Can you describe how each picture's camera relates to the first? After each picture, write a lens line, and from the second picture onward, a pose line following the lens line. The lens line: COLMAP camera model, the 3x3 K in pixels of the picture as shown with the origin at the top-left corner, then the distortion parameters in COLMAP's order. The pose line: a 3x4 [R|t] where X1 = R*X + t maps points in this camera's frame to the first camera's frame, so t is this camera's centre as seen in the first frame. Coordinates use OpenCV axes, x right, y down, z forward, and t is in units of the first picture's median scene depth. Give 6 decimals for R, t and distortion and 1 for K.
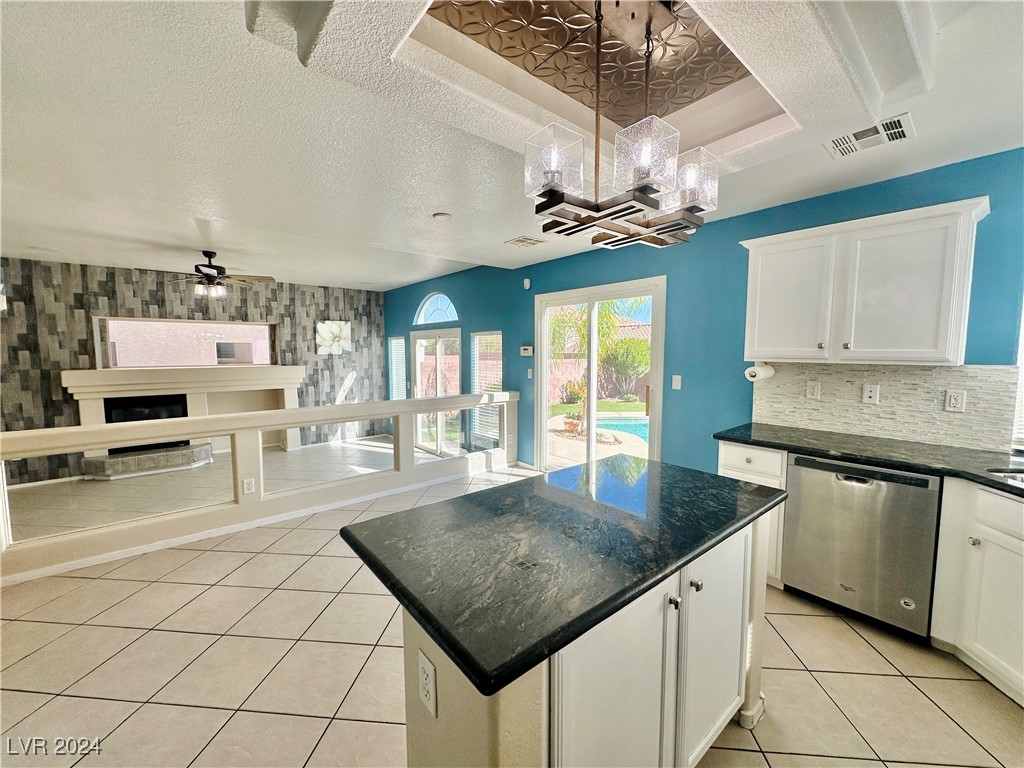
lens RADIAL K [[407.6, 0, 512.0], [0, 407.6, 384.0], [0, 0, 1]] dist [-0.001671, 0.000115]
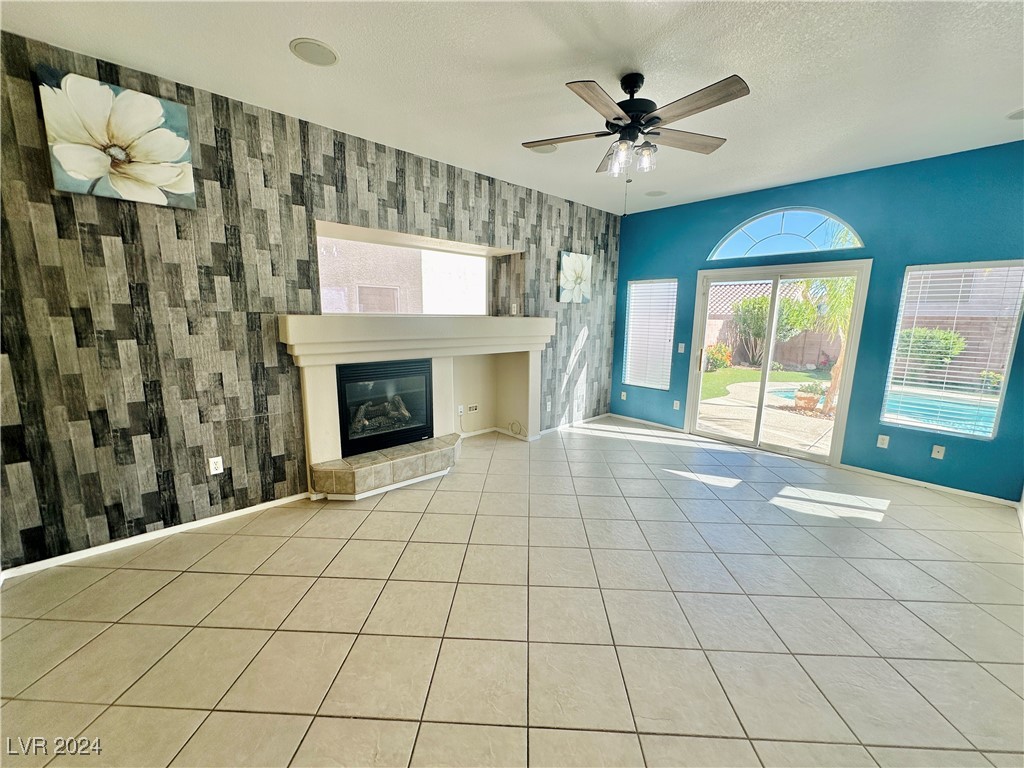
lens RADIAL K [[407.6, 0, 512.0], [0, 407.6, 384.0], [0, 0, 1]] dist [-0.001671, 0.000115]
pose [[0.999026, 0.008134, 0.043362, -0.775322], [-0.011881, 0.996149, 0.086867, 0.009267], [-0.042488, -0.087297, 0.995276, 0.400234]]
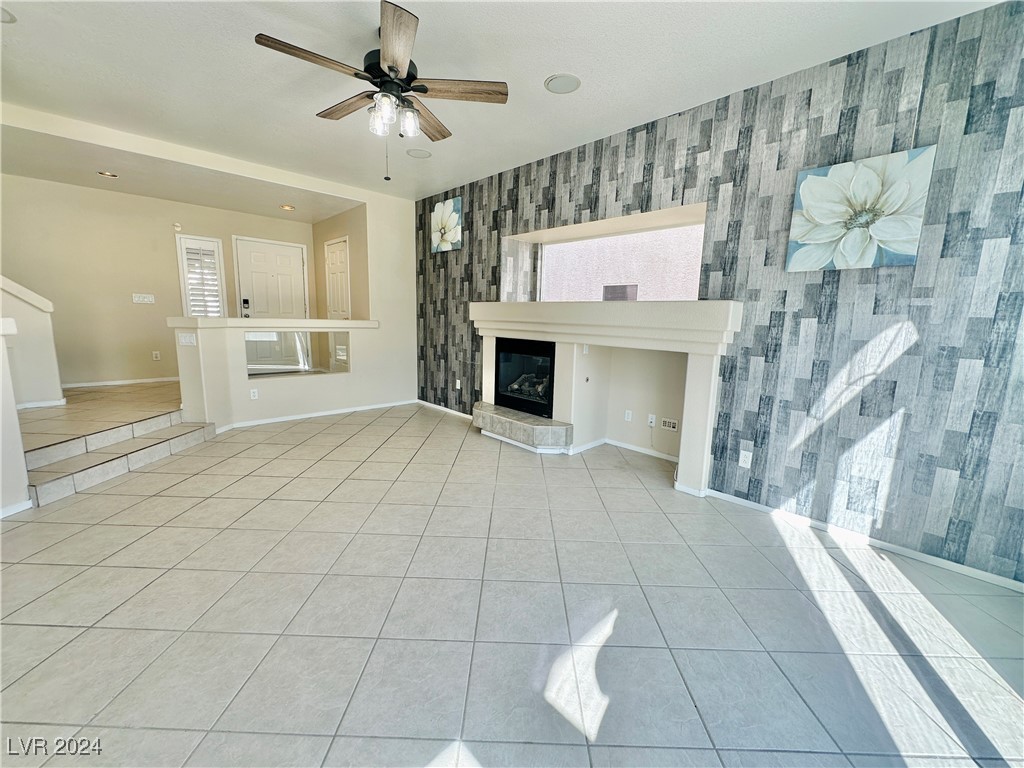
lens RADIAL K [[407.6, 0, 512.0], [0, 407.6, 384.0], [0, 0, 1]] dist [-0.001671, 0.000115]
pose [[0.074423, 0.167227, -0.983105, -0.160925], [-0.110265, 0.981174, 0.158551, -0.006305], [0.991112, 0.096603, 0.091461, 0.967604]]
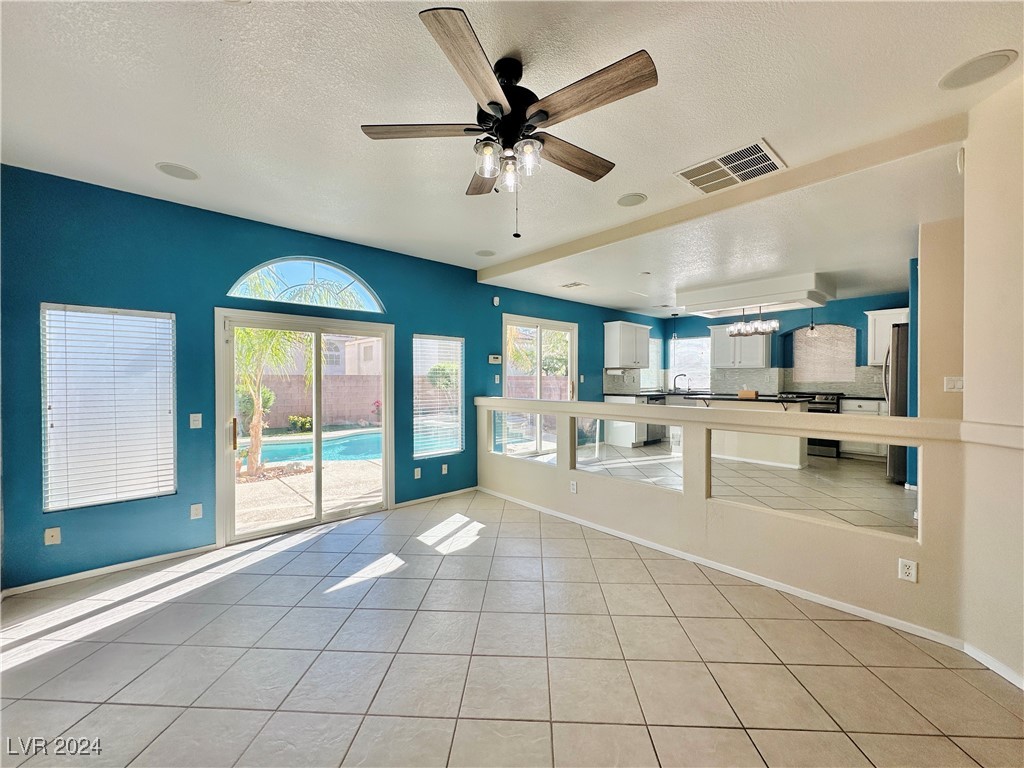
lens RADIAL K [[407.6, 0, 512.0], [0, 407.6, 384.0], [0, 0, 1]] dist [-0.001671, 0.000115]
pose [[-0.036972, -0.009546, 0.999271, -0.969300], [0.083138, 0.996458, 0.012596, -0.020253], [-0.995852, 0.083543, -0.036047, 0.880494]]
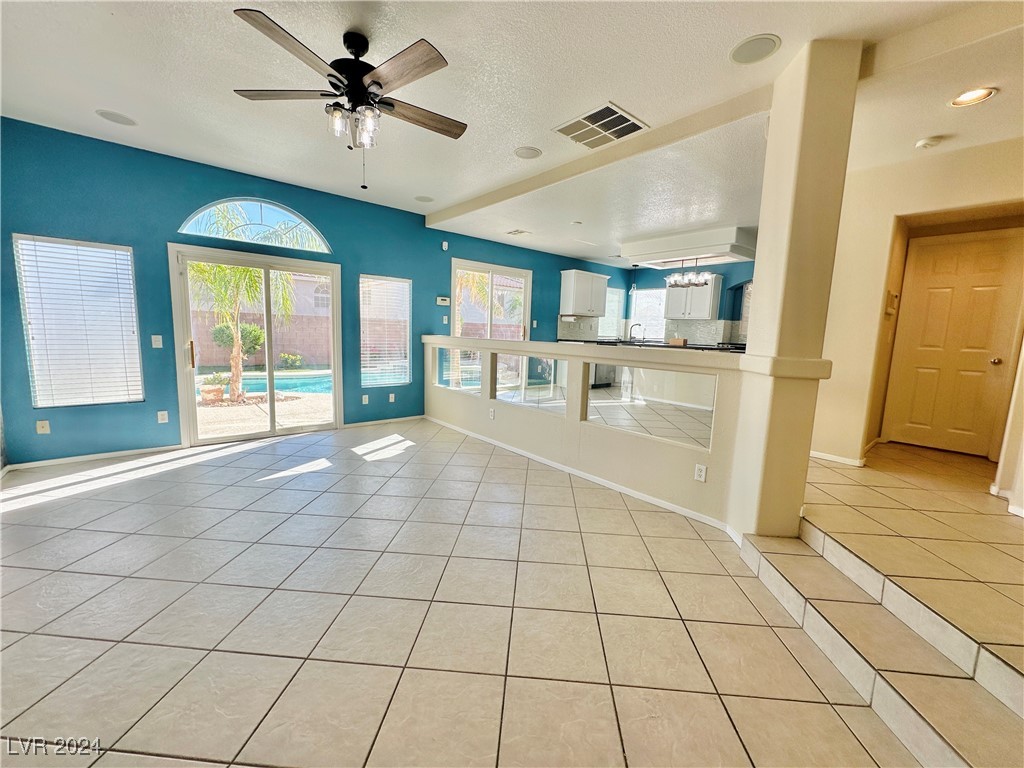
lens RADIAL K [[407.6, 0, 512.0], [0, 407.6, 384.0], [0, 0, 1]] dist [-0.001671, 0.000115]
pose [[-0.013067, -0.128850, 0.991578, -1.074368], [0.049139, 0.990382, 0.129342, 0.015574], [-0.998706, 0.050415, -0.006610, 0.716350]]
